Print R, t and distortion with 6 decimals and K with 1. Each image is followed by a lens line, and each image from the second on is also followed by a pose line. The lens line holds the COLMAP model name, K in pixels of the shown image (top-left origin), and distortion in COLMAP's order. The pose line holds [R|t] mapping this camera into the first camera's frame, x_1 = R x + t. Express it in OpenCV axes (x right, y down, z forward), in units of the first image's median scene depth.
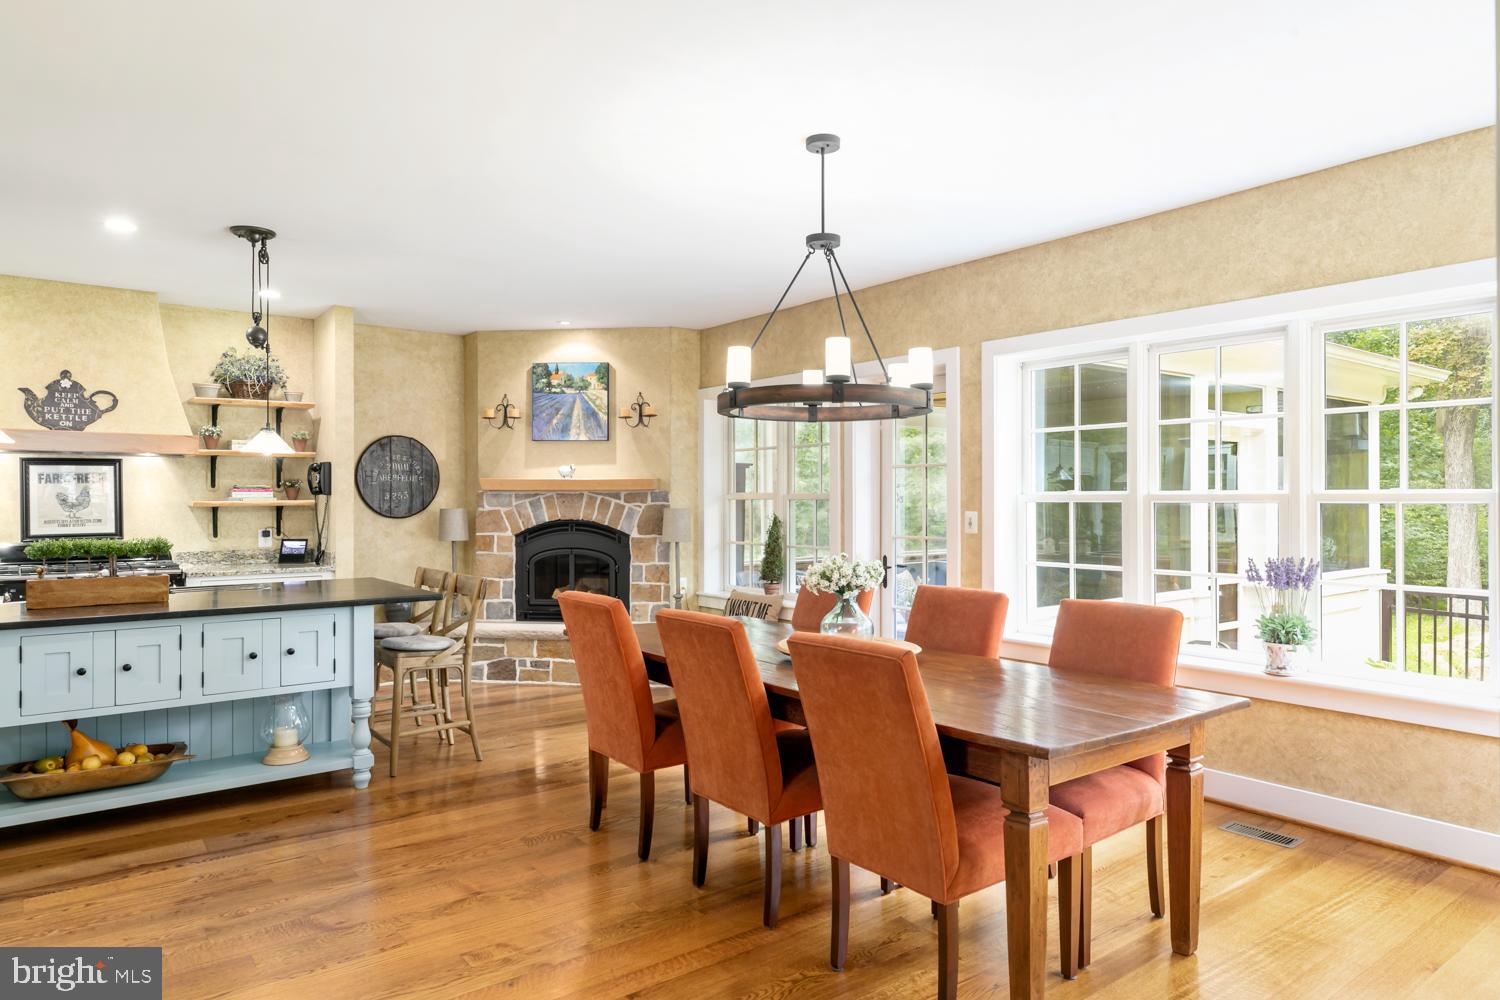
lens RADIAL K [[920.3, 0, 754.1], [0, 920.3, 501.0], [0, 0, 1]] dist [0.005185, 0.004688]
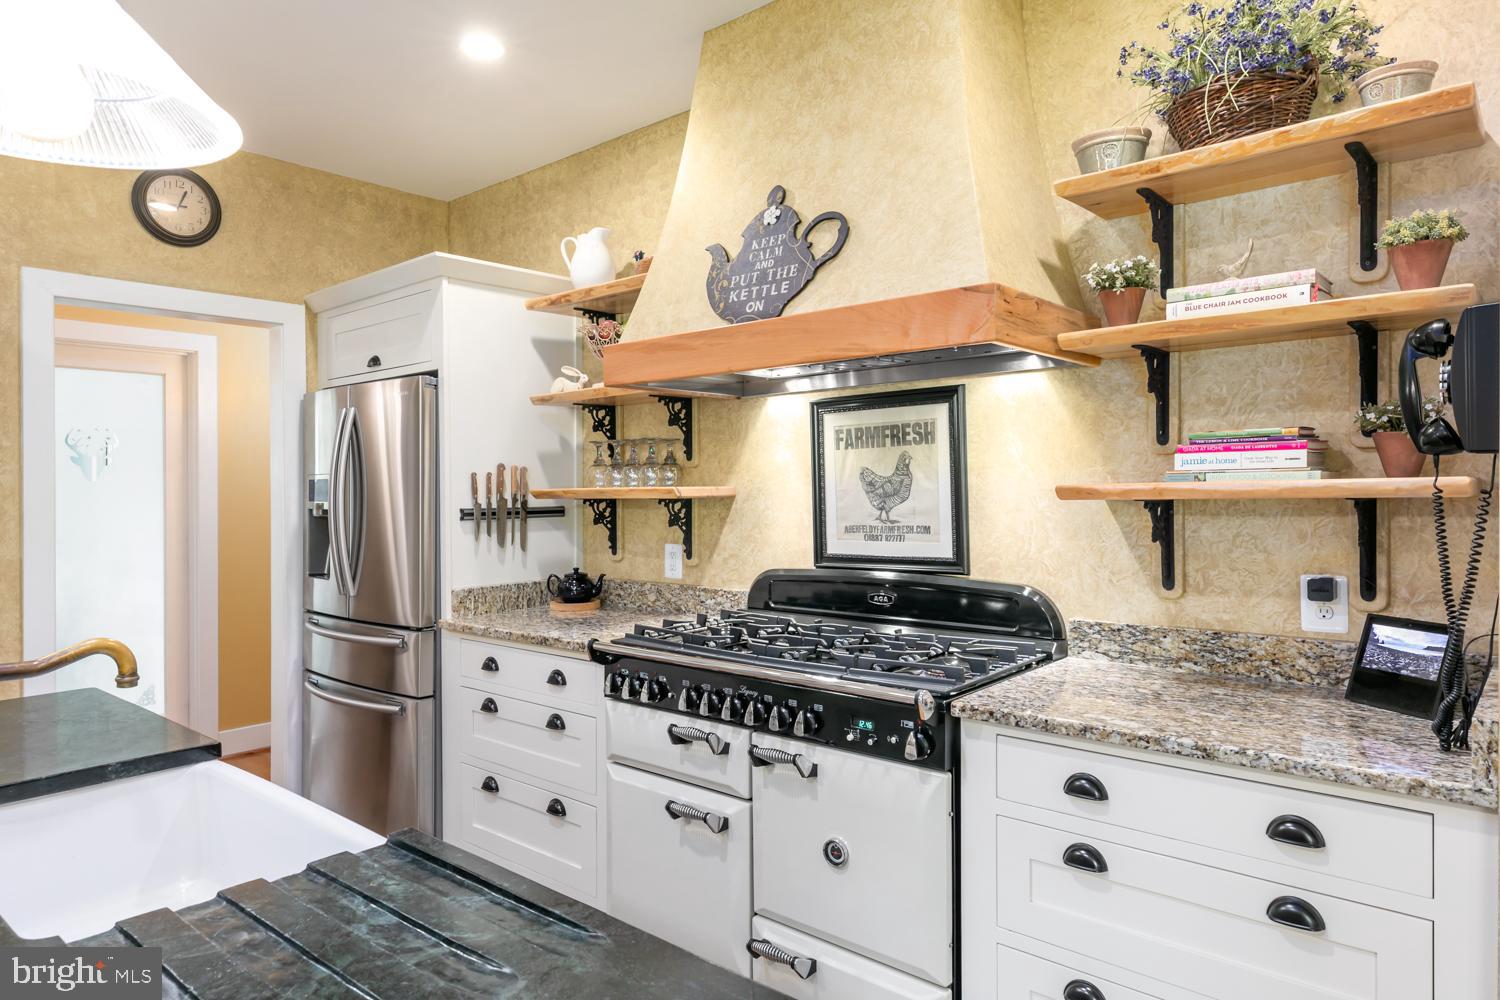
lens RADIAL K [[920.3, 0, 745.9], [0, 920.3, 494.4], [0, 0, 1]] dist [0.005185, 0.004688]
pose [[0.190205, 0.006196, -0.981725, -0.279382], [0.007976, 0.999937, 0.007856, 0.000321], [0.981712, -0.009324, 0.190144, 0.787797]]
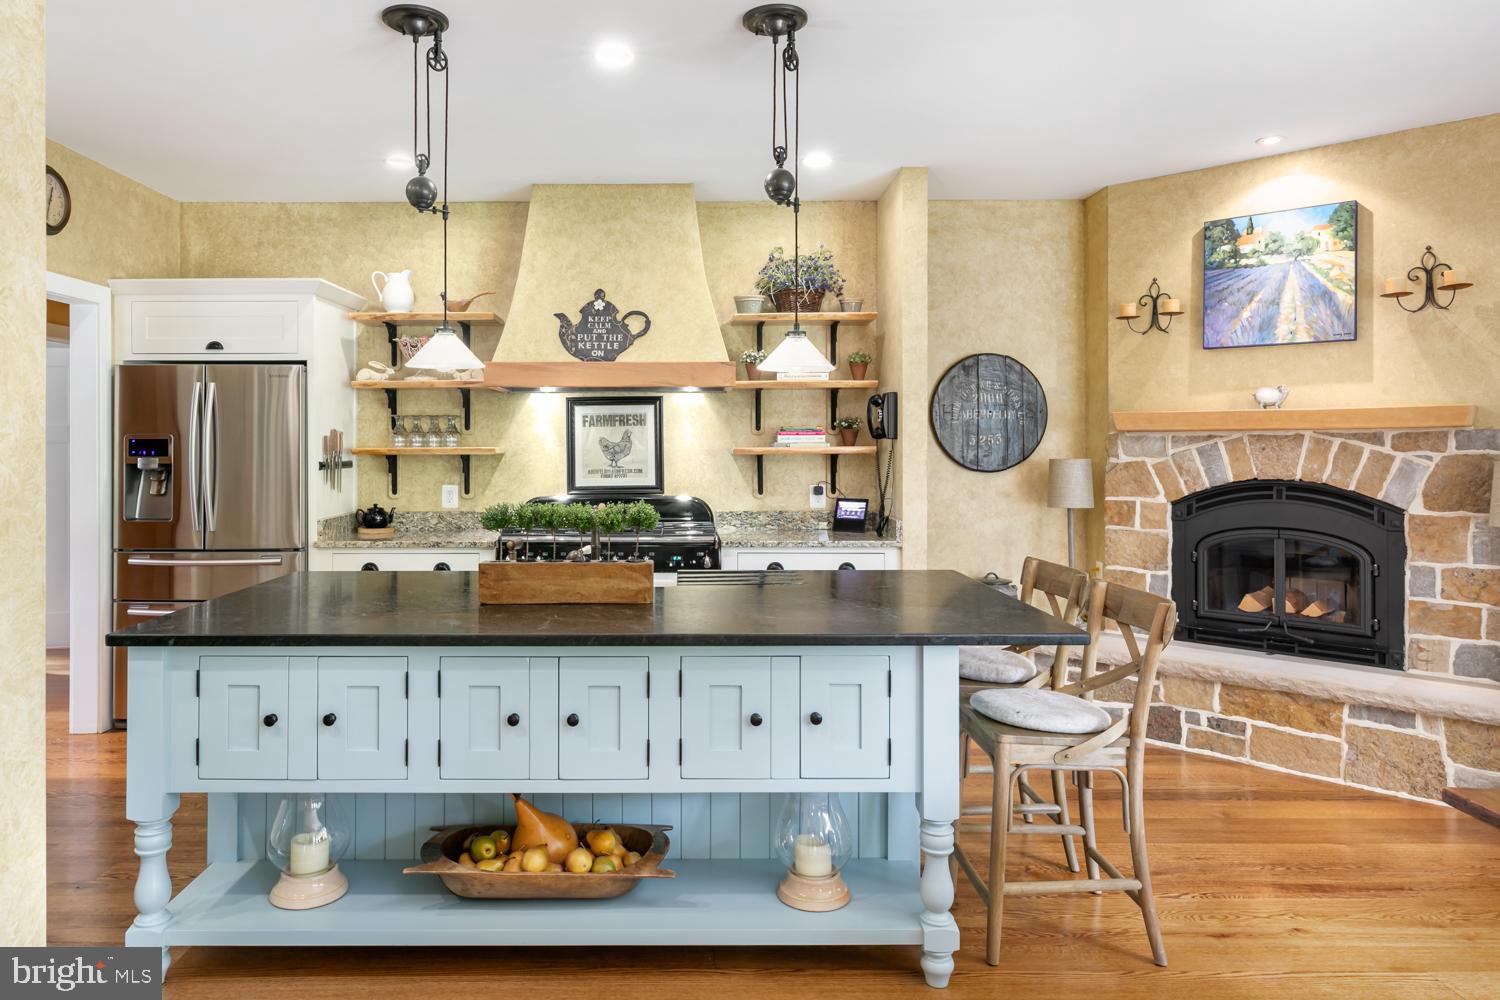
lens RADIAL K [[968.5, 0, 686.6], [0, 968.5, 449.6], [0, 0, 1]] dist [0.003628, -0.000644]
pose [[0.791336, 0.001714, -0.611379, -0.133813], [-0.000367, 0.999997, 0.002328, -0.000086], [0.611382, -0.001618, 0.791334, 0.316222]]
